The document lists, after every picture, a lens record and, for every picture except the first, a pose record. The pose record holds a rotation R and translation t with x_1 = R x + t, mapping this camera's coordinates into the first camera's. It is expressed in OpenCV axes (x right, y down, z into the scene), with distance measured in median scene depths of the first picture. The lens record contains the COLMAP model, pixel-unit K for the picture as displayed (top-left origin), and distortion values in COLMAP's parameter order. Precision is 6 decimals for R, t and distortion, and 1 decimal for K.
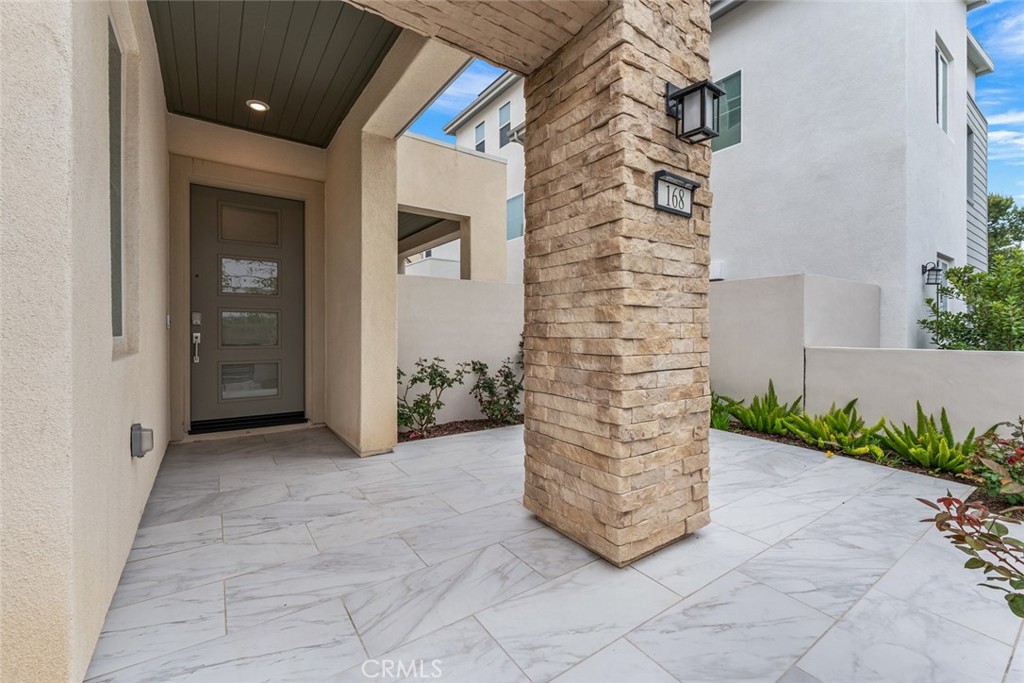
lens RADIAL K [[430.4, 0, 508.8], [0, 430.4, 333.2], [0, 0, 1]] dist [0.005123, 0.000469]
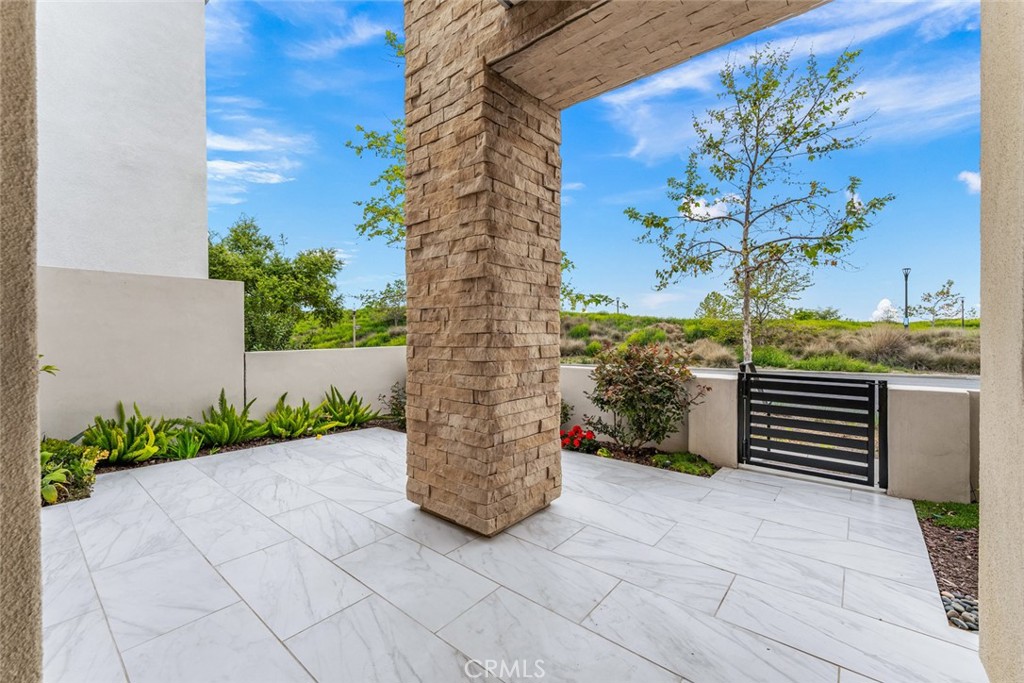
lens RADIAL K [[413.0, 0, 508.8], [0, 413.0, 336.3], [0, 0, 1]] dist [0.006422, 0.000252]
pose [[-0.256035, -0.010288, 0.966613, -0.960783], [0.010179, 0.999859, 0.013338, -0.033136], [-0.966614, 0.013254, -0.255894, 1.376830]]
